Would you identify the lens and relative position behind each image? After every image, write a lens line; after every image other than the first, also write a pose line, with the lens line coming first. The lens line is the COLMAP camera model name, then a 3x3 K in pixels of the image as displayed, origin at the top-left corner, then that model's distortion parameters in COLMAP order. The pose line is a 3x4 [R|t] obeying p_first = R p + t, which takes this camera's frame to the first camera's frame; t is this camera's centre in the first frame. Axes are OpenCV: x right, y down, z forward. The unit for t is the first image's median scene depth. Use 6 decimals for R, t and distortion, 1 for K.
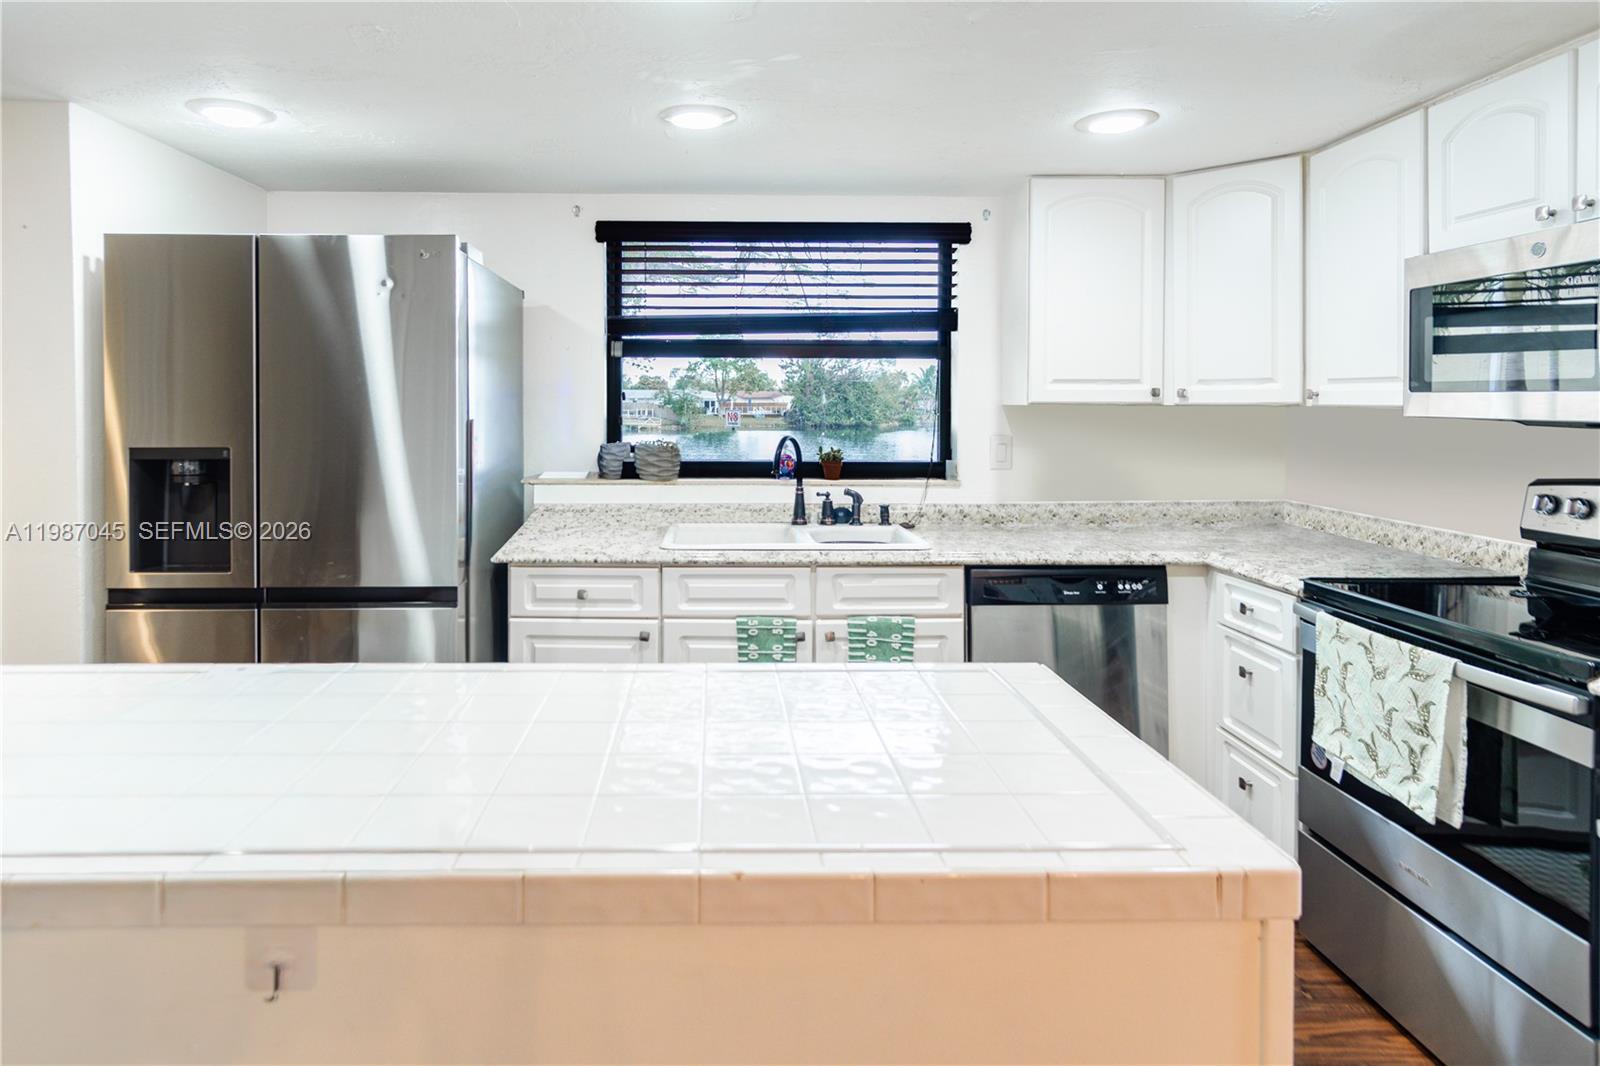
lens RADIAL K [[917.9, 0, 724.7], [0, 917.9, 443.0], [0, 0, 1]] dist [0.016621, 0.001905]
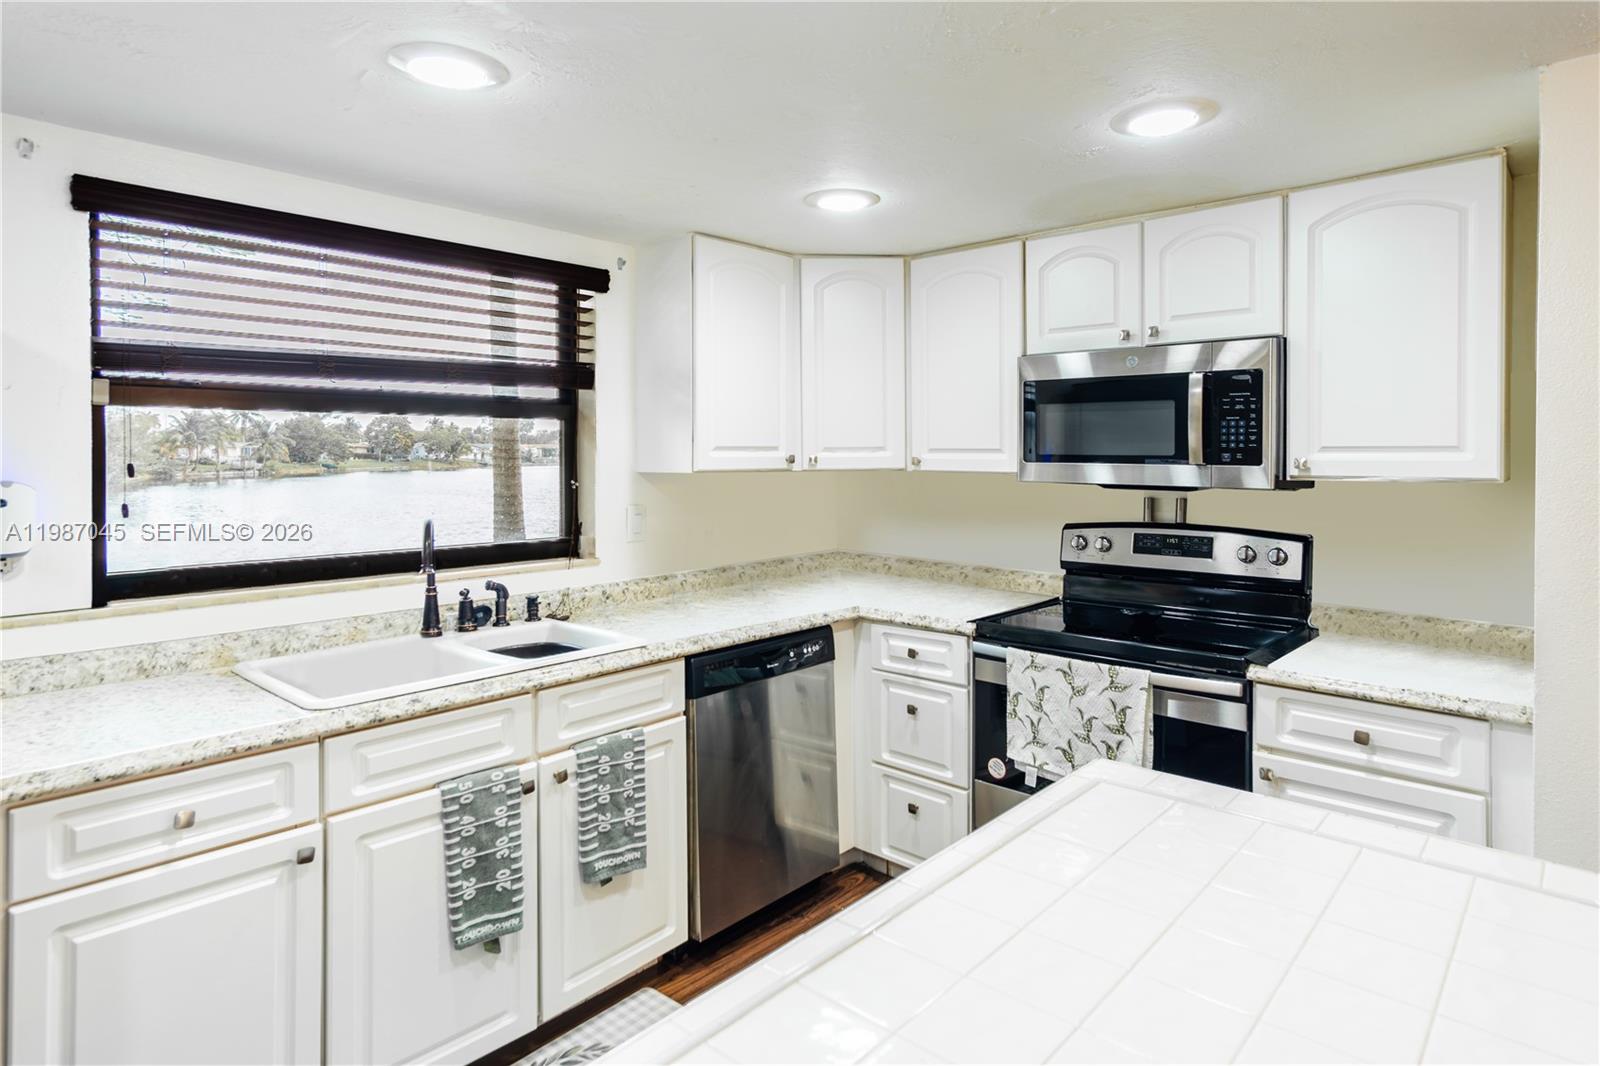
lens RADIAL K [[917.9, 0, 818.1], [0, 917.9, 473.2], [0, 0, 1]] dist [0.016621, 0.001905]
pose [[0.669712, -0.021544, 0.742308, -0.315066], [0.034467, 0.999404, -0.002090, -0.038789], [-0.741821, 0.026985, 0.670055, 0.301001]]
